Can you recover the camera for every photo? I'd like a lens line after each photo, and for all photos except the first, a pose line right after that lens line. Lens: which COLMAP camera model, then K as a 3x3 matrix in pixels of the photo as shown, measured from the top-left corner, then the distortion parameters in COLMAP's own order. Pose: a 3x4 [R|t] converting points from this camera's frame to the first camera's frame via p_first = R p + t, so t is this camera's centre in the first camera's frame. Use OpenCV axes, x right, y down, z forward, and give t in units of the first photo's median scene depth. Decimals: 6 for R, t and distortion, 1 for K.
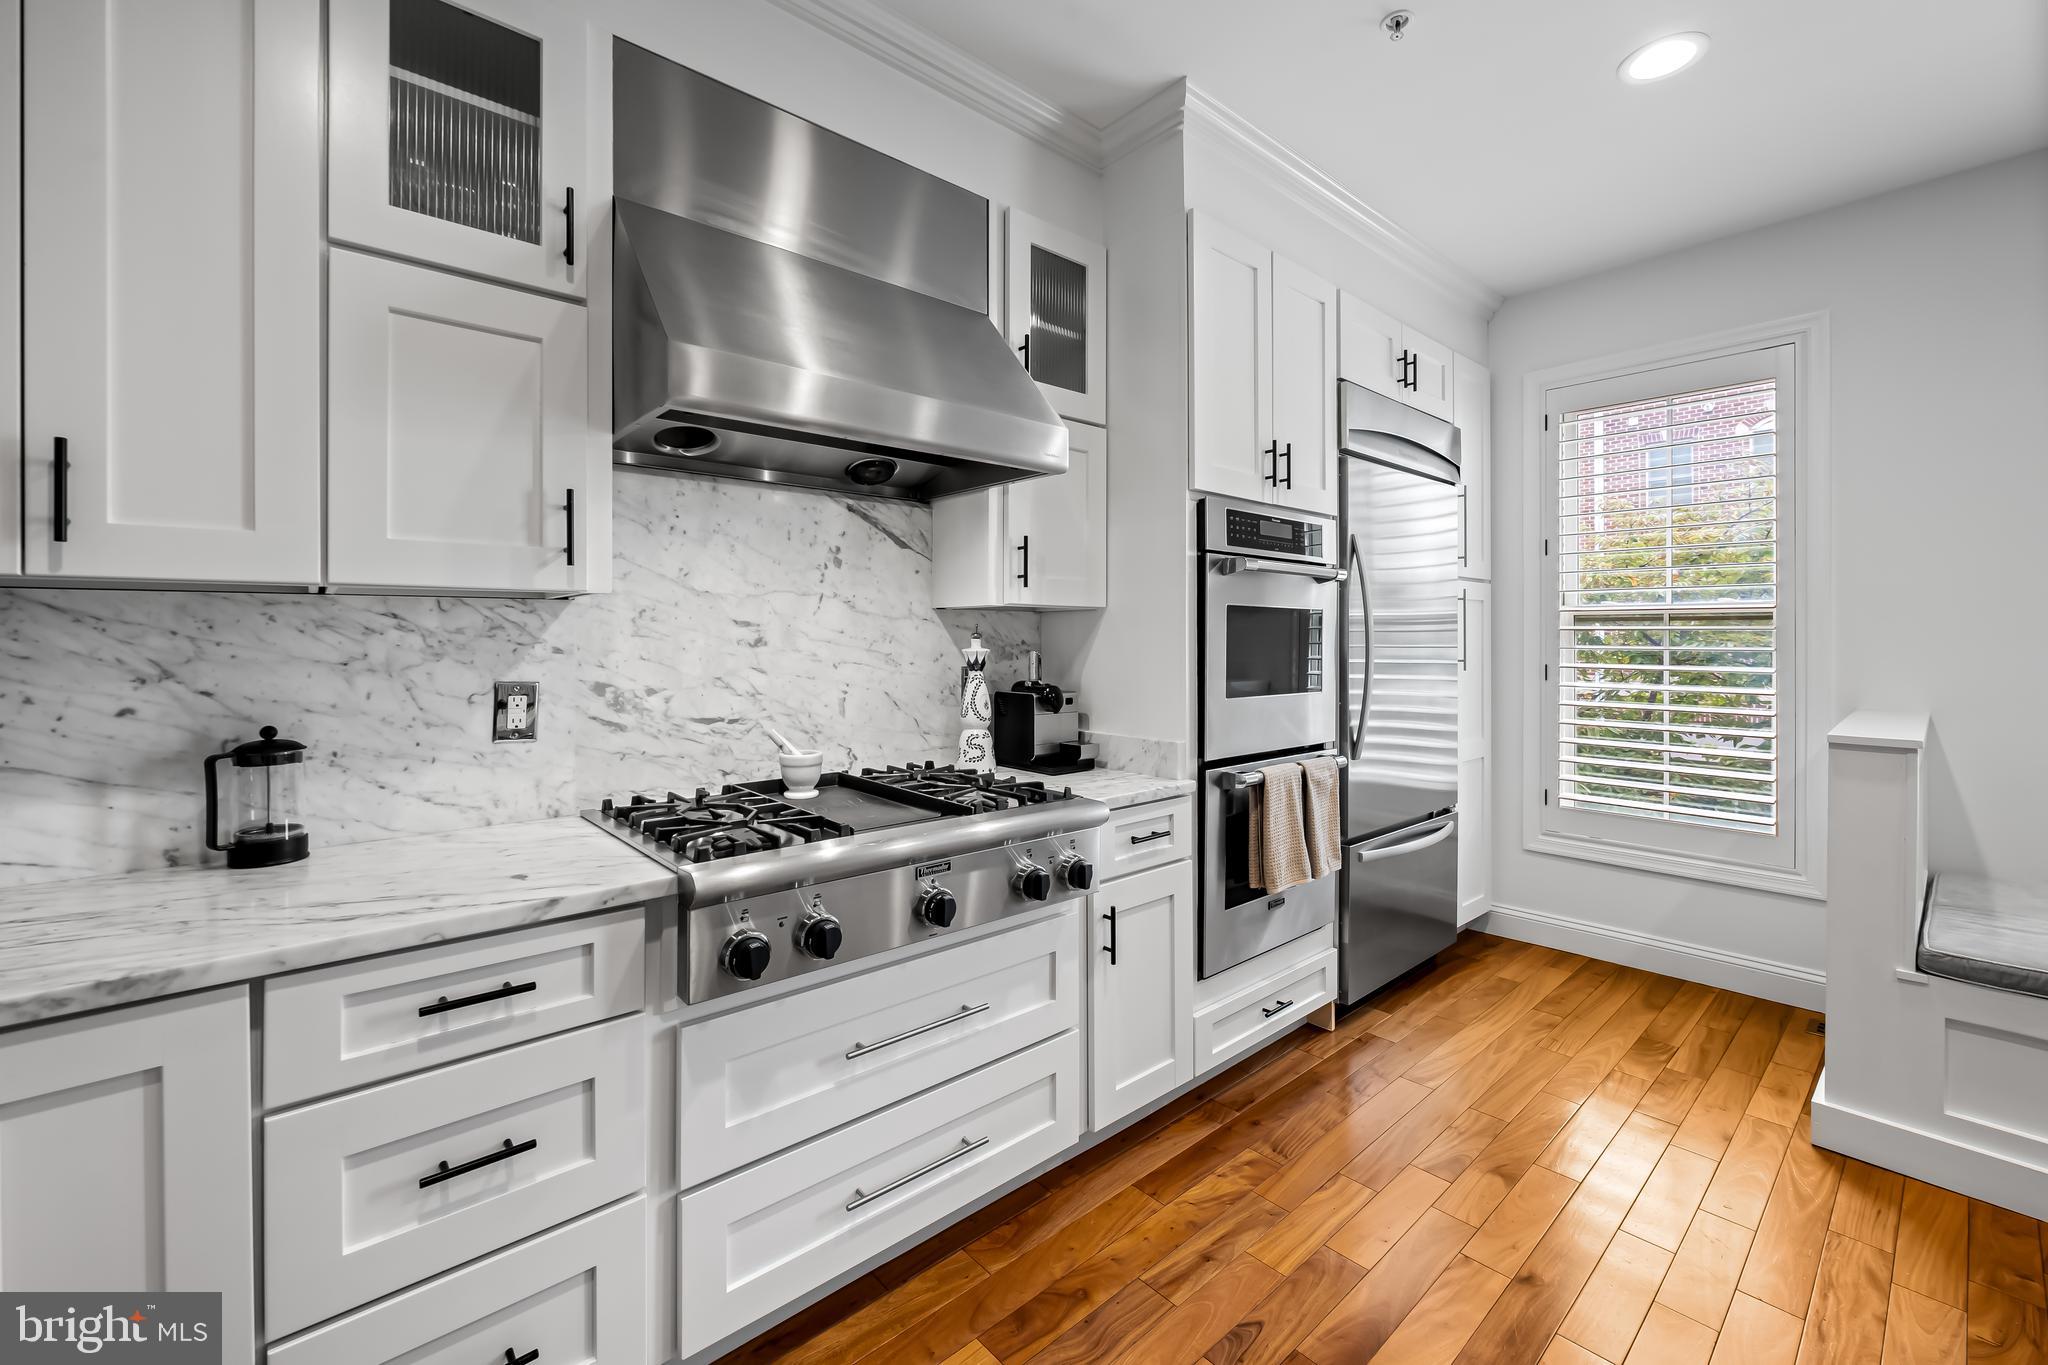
lens RADIAL K [[832.8, 0, 1032.5], [0, 832.8, 641.6], [0, 0, 1]] dist [-0.001483, -0.000393]
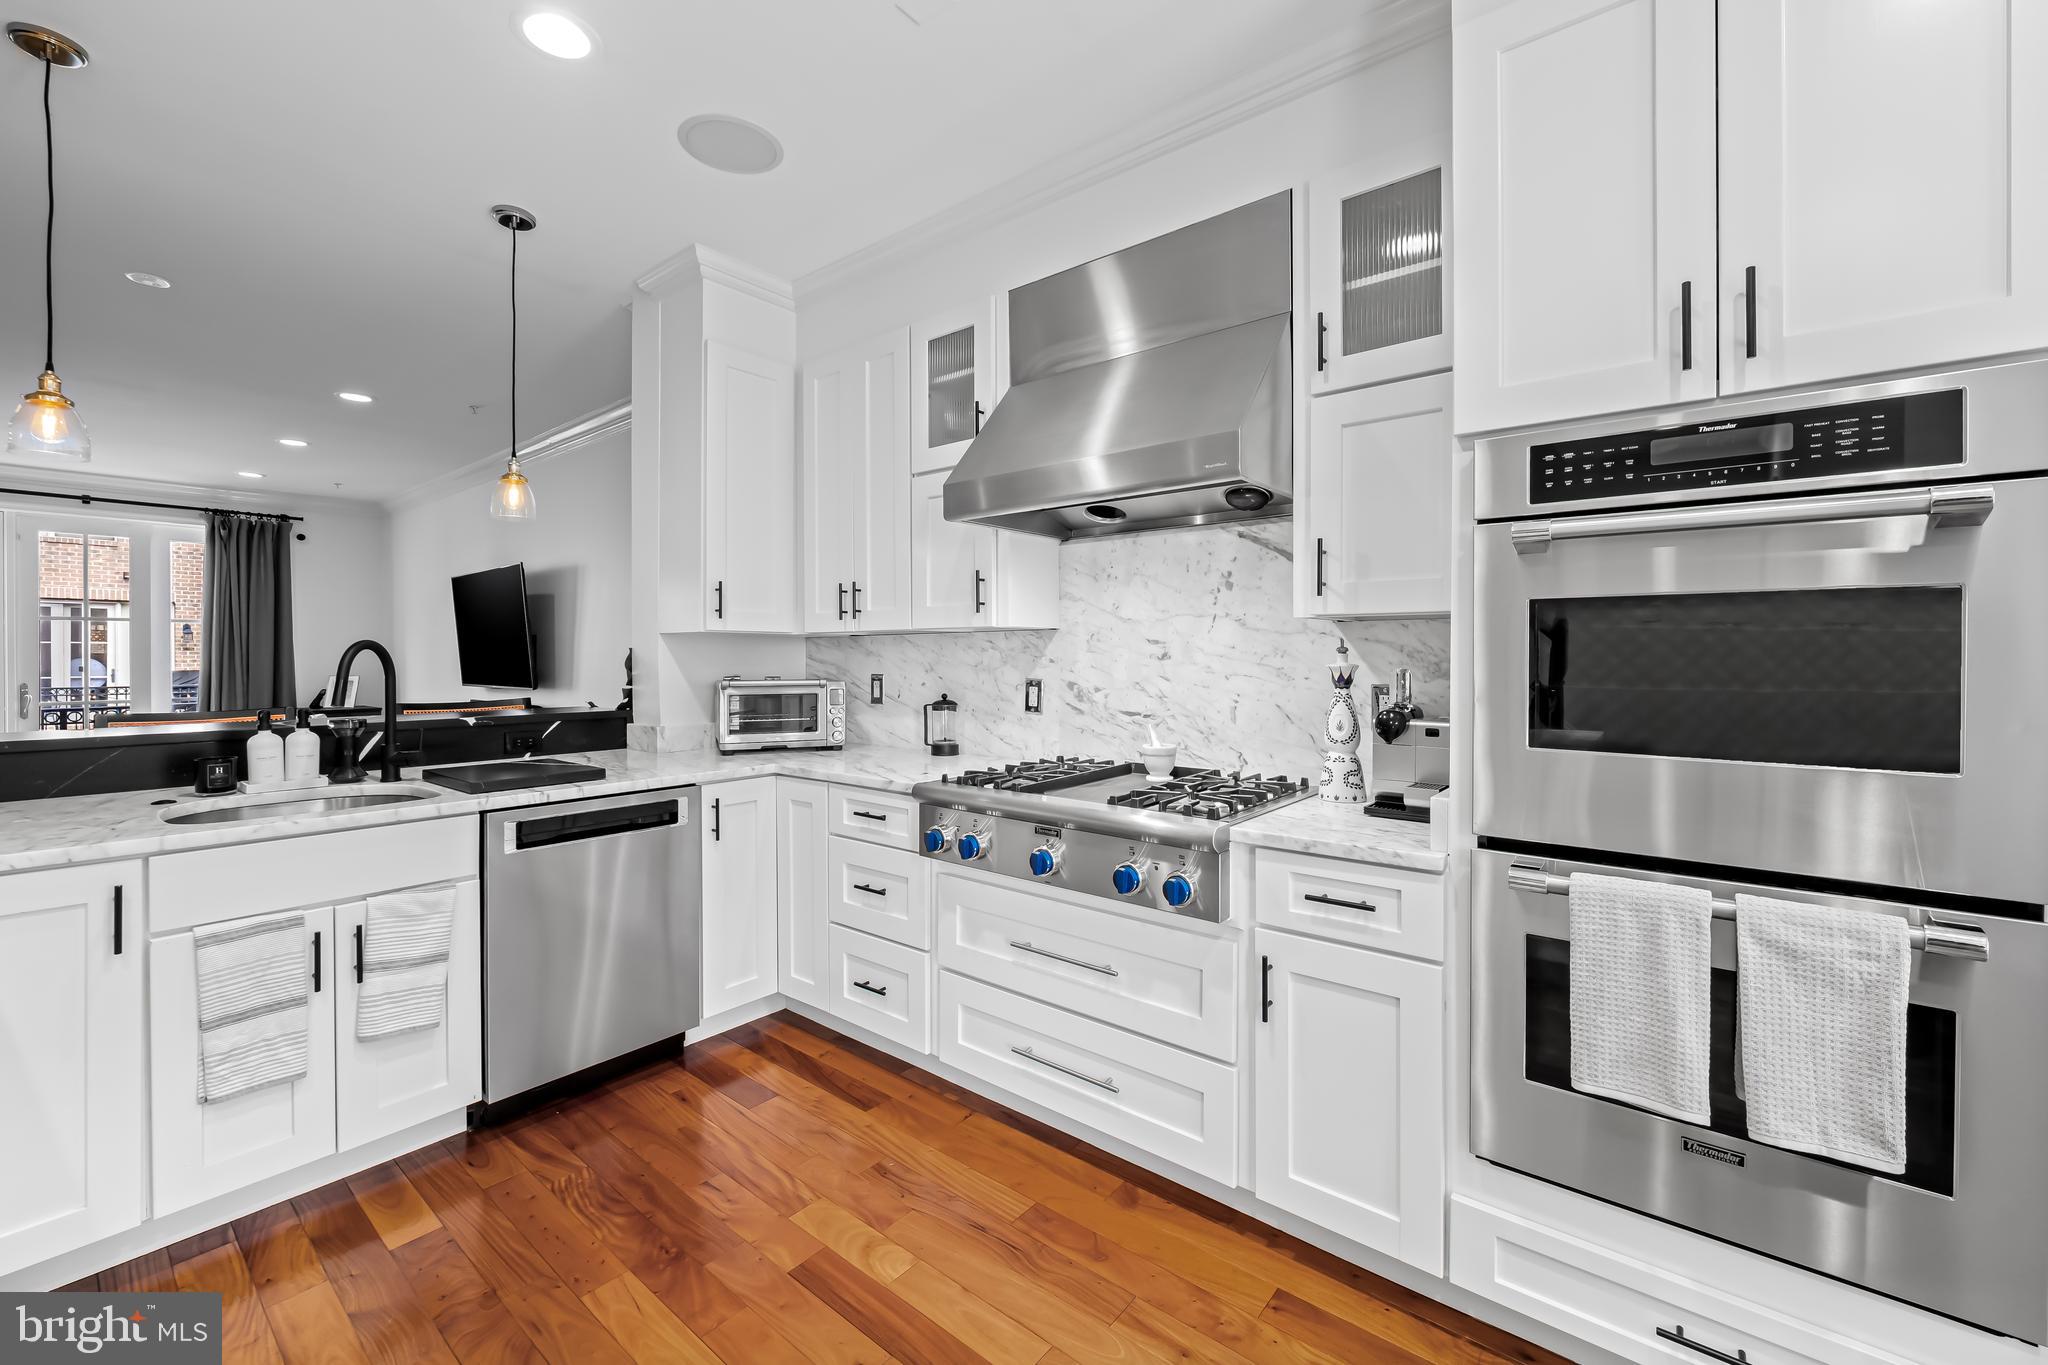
lens RADIAL K [[832.8, 0, 1033.3], [0, 832.8, 664.9], [0, 0, 1]] dist [-0.001483, -0.000393]
pose [[0.172096, 0.013163, -0.984992, 0.936732], [-0.002151, 0.999913, 0.012987, -0.002180], [0.985078, -0.000116, 0.172109, 0.616382]]
